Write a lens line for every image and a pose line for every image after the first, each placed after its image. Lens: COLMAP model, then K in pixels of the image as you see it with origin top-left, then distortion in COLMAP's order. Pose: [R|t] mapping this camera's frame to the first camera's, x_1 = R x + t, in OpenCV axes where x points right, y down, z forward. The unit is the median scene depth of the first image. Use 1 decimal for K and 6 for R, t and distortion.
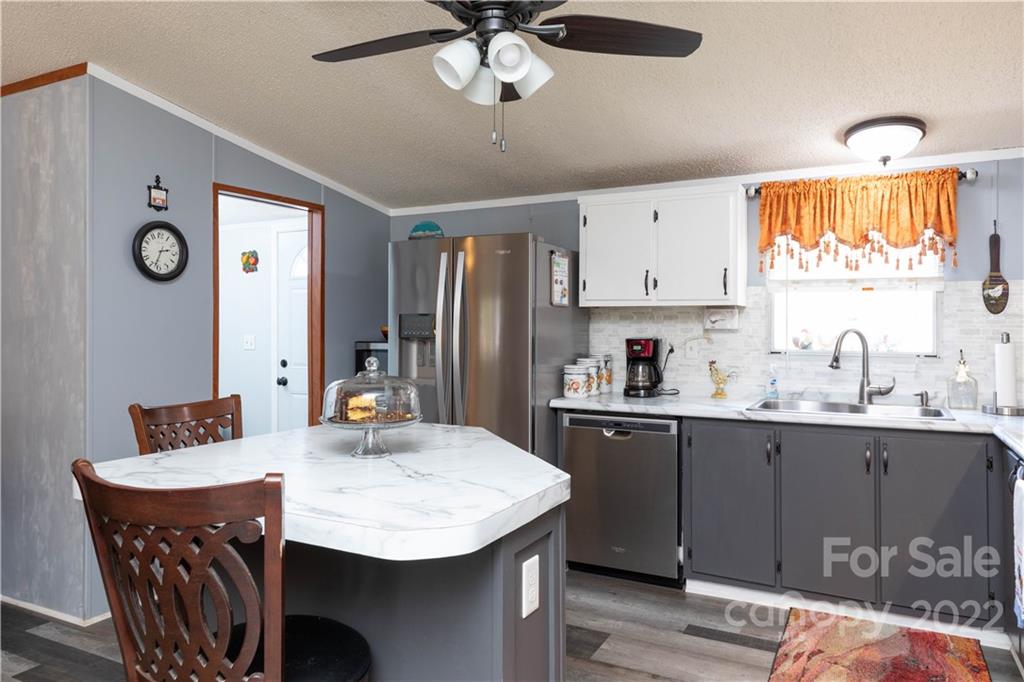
lens RADIAL K [[696.5, 0, 512.0], [0, 696.5, 341.0], [0, 0, 1]] dist [-0.000187, 0.000418]
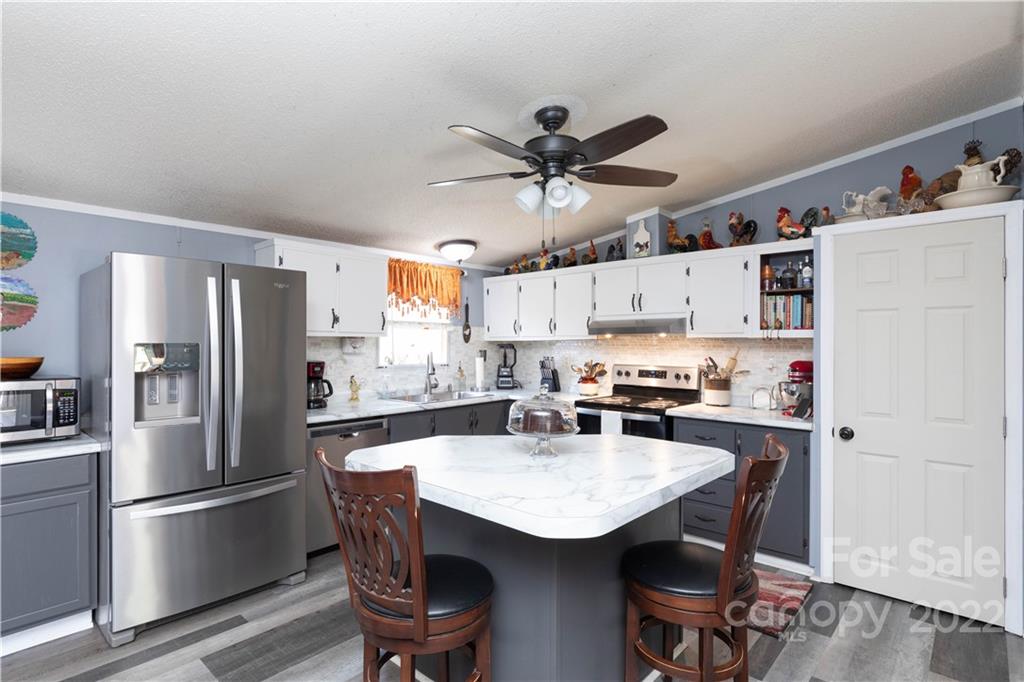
lens RADIAL K [[526.0, 0, 512.0], [0, 526.0, 341.0], [0, 0, 1]] dist [0.001746, 0.000302]
pose [[0.248978, -0.000063, 0.968509, -0.712331], [0.016120, 0.999862, -0.004078, -0.034170], [-0.968375, 0.016628, 0.248944, 0.461950]]
